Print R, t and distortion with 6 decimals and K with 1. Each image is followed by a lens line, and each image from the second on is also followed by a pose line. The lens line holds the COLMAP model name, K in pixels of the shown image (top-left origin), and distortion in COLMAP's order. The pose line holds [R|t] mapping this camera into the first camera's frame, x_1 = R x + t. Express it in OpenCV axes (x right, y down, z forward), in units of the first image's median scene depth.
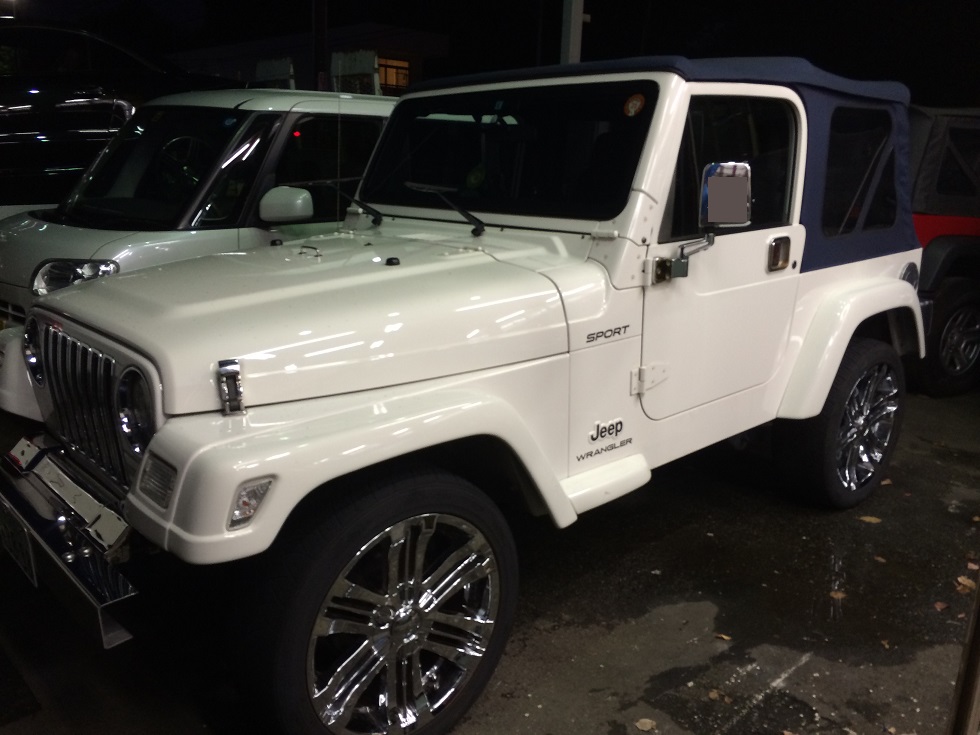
lens RADIAL K [[847.6, 0, 490.1], [0, 847.6, 372.4], [0, 0, 1]] dist [-0.028860, -0.012032]
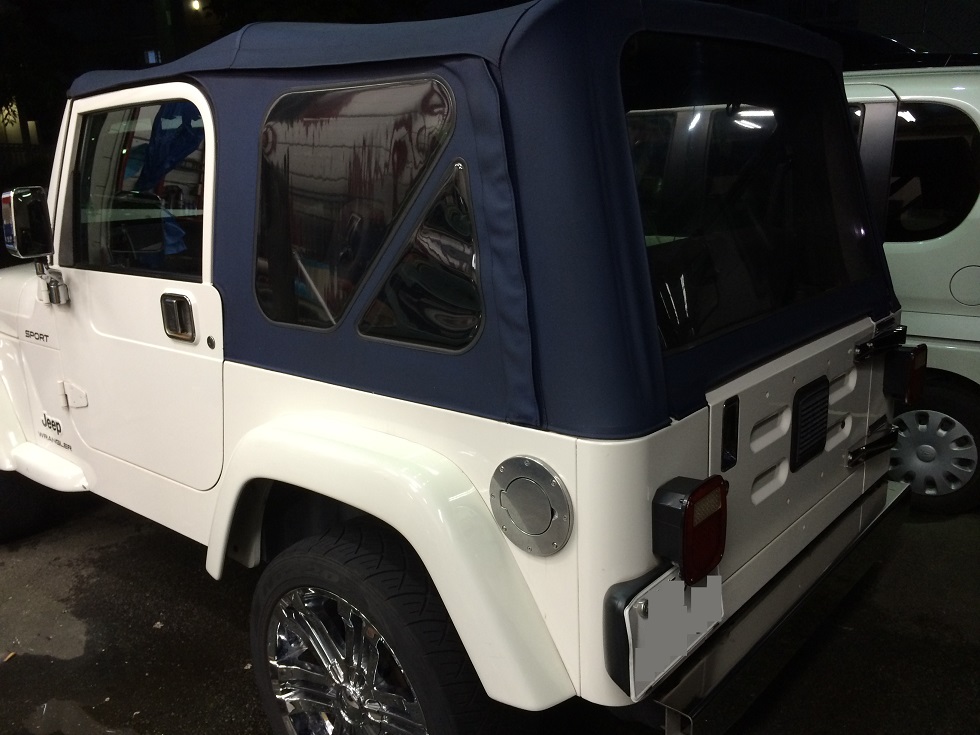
lens RADIAL K [[847.6, 0, 491.3], [0, 847.6, 363.9], [0, 0, 1]] dist [-0.028860, -0.012032]
pose [[0.100854, 0.214234, -0.971562, 1.115306], [-0.239087, 0.953143, 0.185354, -0.310872], [0.965746, 0.213594, 0.147349, 1.211917]]
